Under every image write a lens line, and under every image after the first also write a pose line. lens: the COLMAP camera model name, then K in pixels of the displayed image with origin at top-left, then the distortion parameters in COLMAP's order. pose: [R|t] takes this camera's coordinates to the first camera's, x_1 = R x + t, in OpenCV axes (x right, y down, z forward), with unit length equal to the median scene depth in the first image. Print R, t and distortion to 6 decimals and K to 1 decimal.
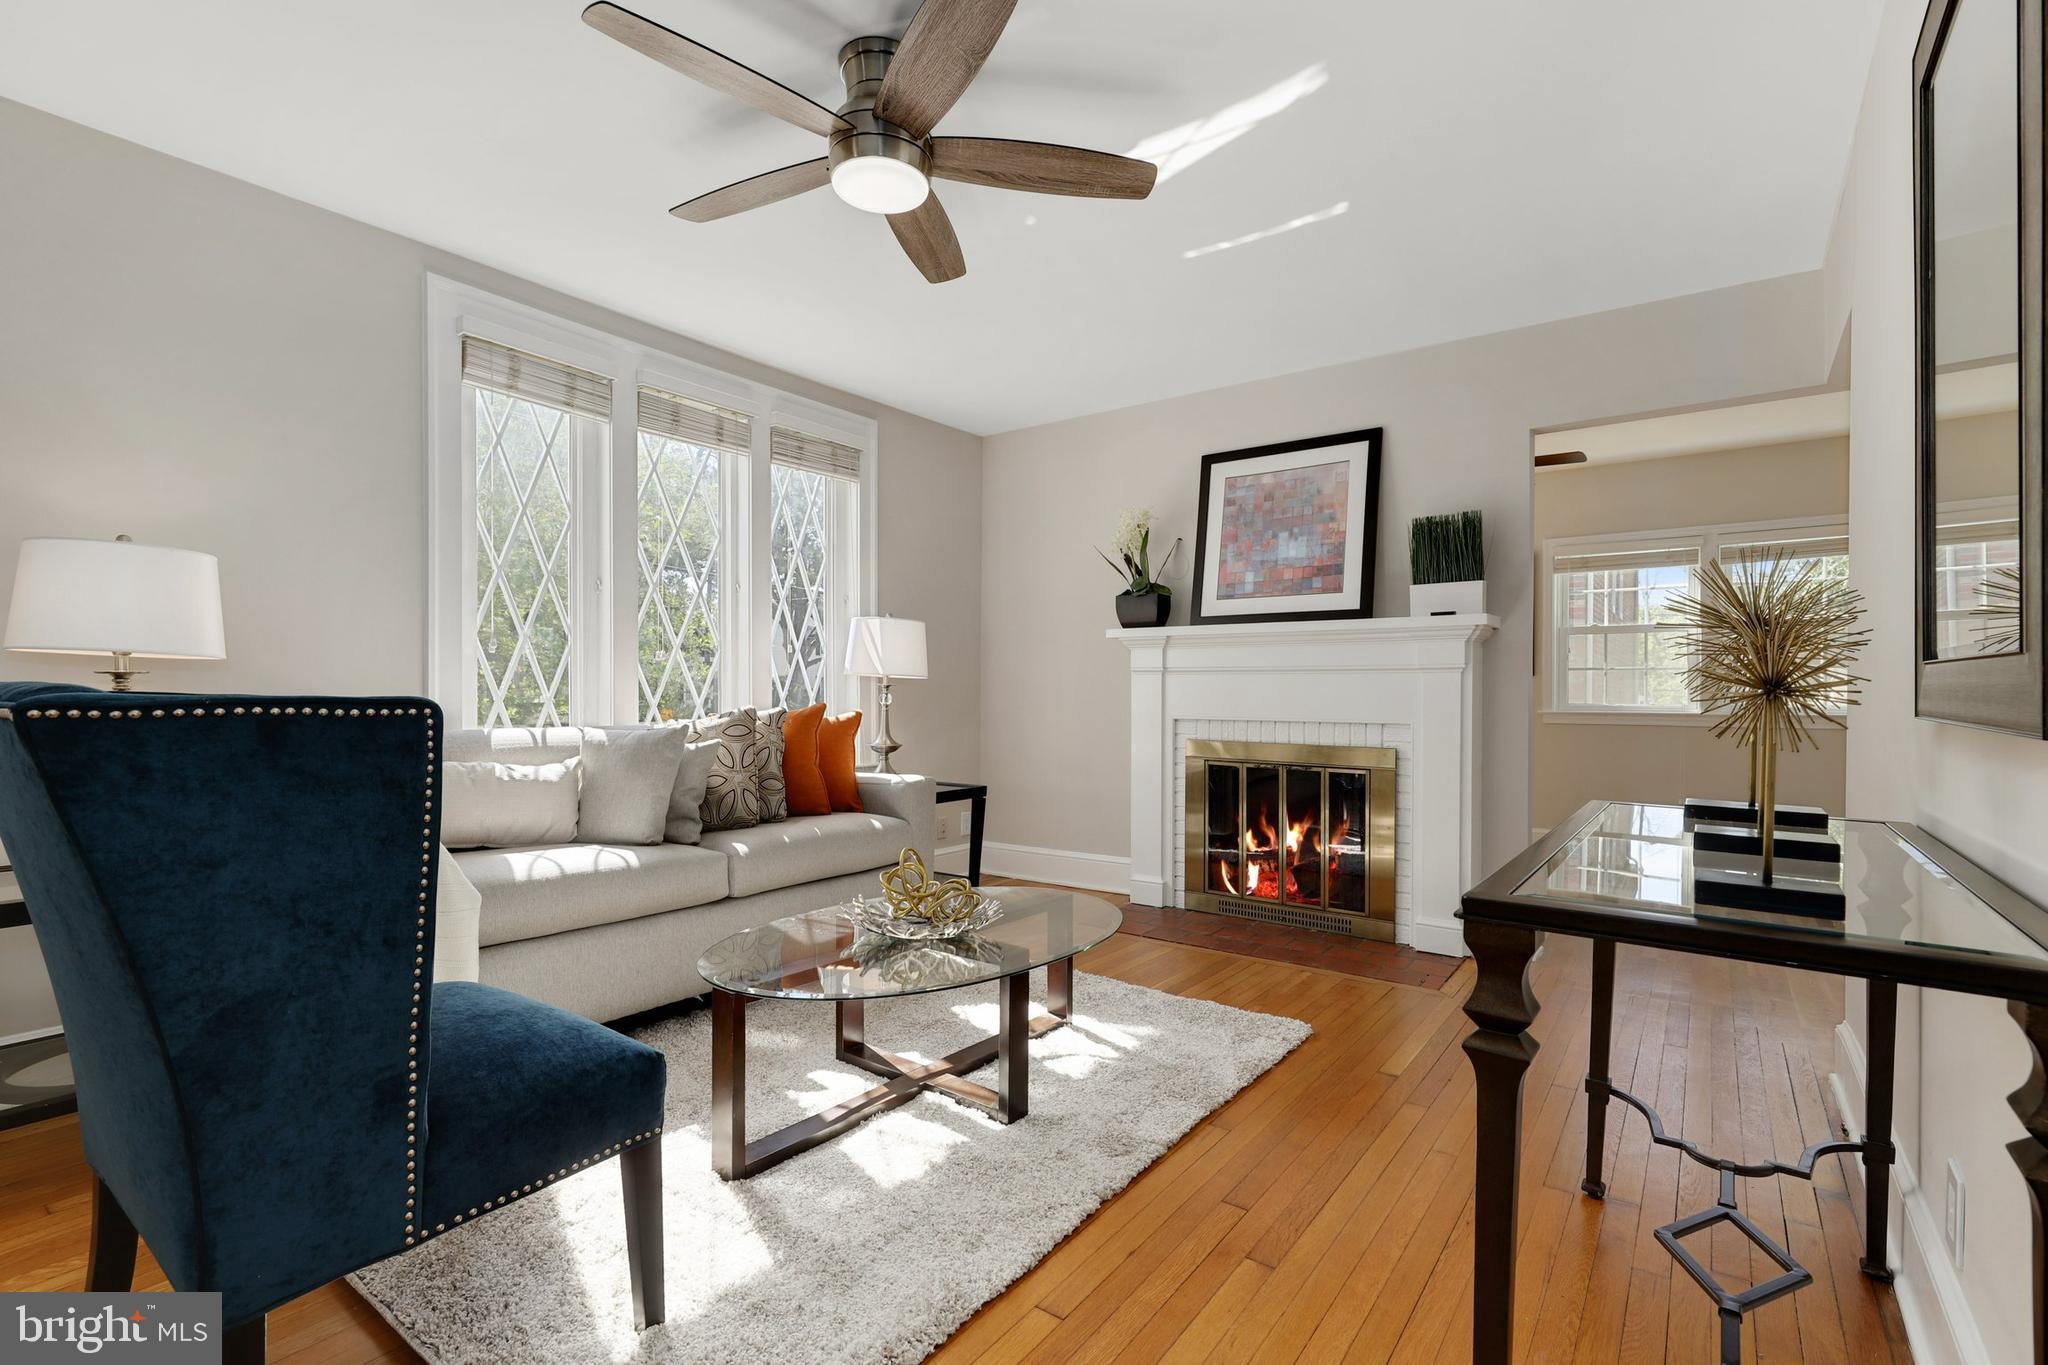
lens RADIAL K [[939.3, 0, 1019.2], [0, 939.3, 692.3], [0, 0, 1]] dist [0.015276, 0.000258]
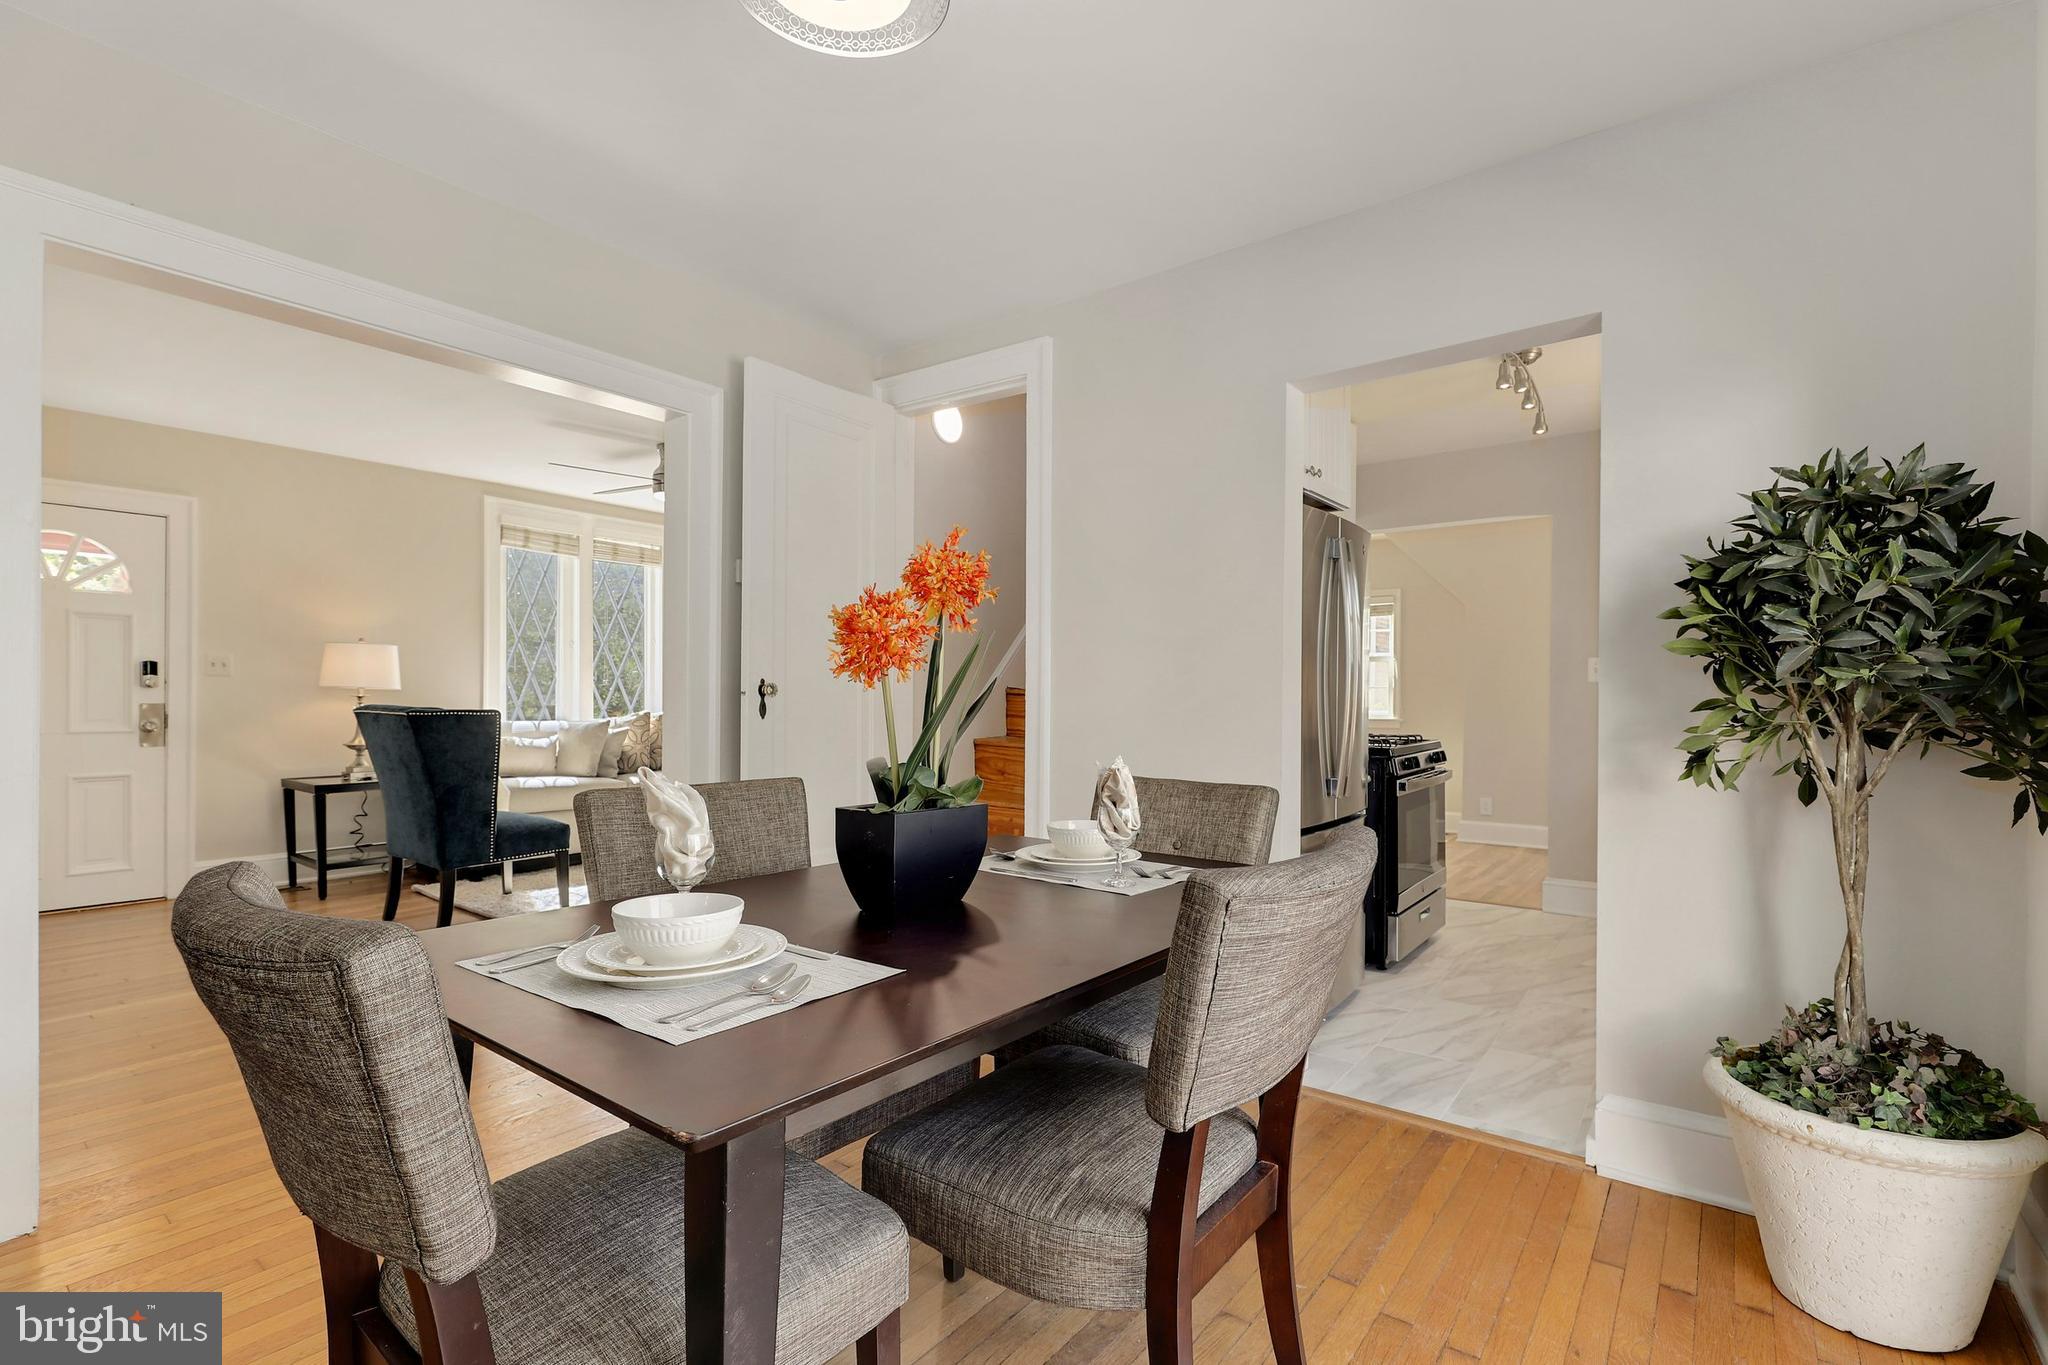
lens RADIAL K [[939.3, 0, 1019.2], [0, 939.3, 692.3], [0, 0, 1]] dist [0.015276, 0.000258]
pose [[0.999758, 0.010559, -0.019288, 0.560003], [-0.010478, 0.999936, 0.004310, -0.042848], [0.019333, -0.004107, 0.999805, -0.996865]]
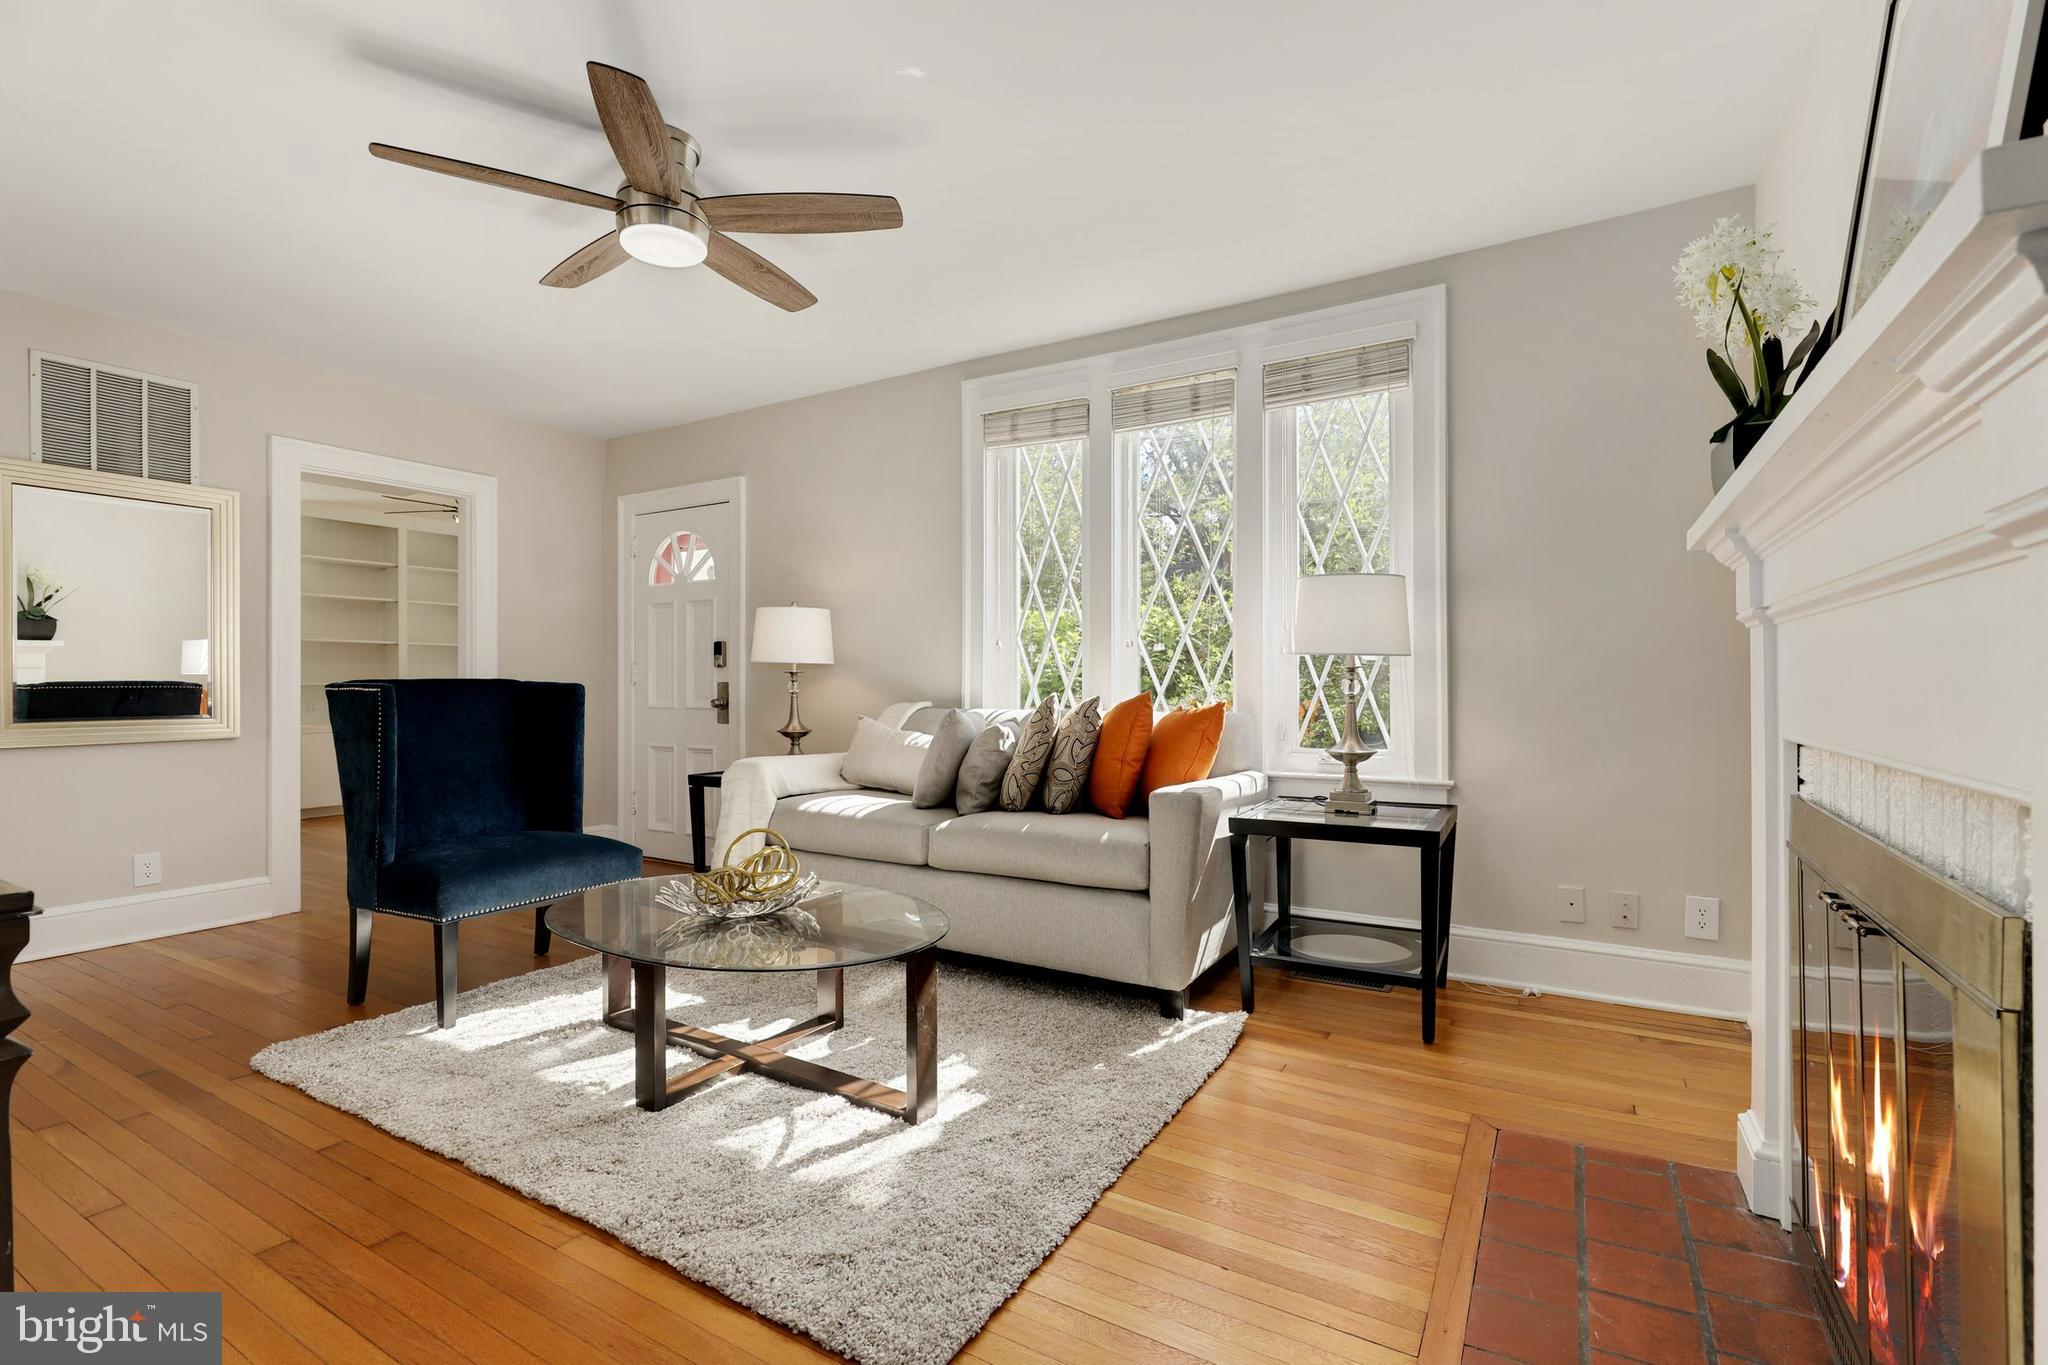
lens RADIAL K [[916.5, 0, 1031.1], [0, 916.5, 685.2], [0, 0, 1]] dist [0.001231, 0.000321]
pose [[0.109586, -0.000956, -0.993977, 0.736643], [0.004449, 0.999990, -0.000472, 0.006778], [0.993967, -0.004371, 0.109589, 0.953659]]
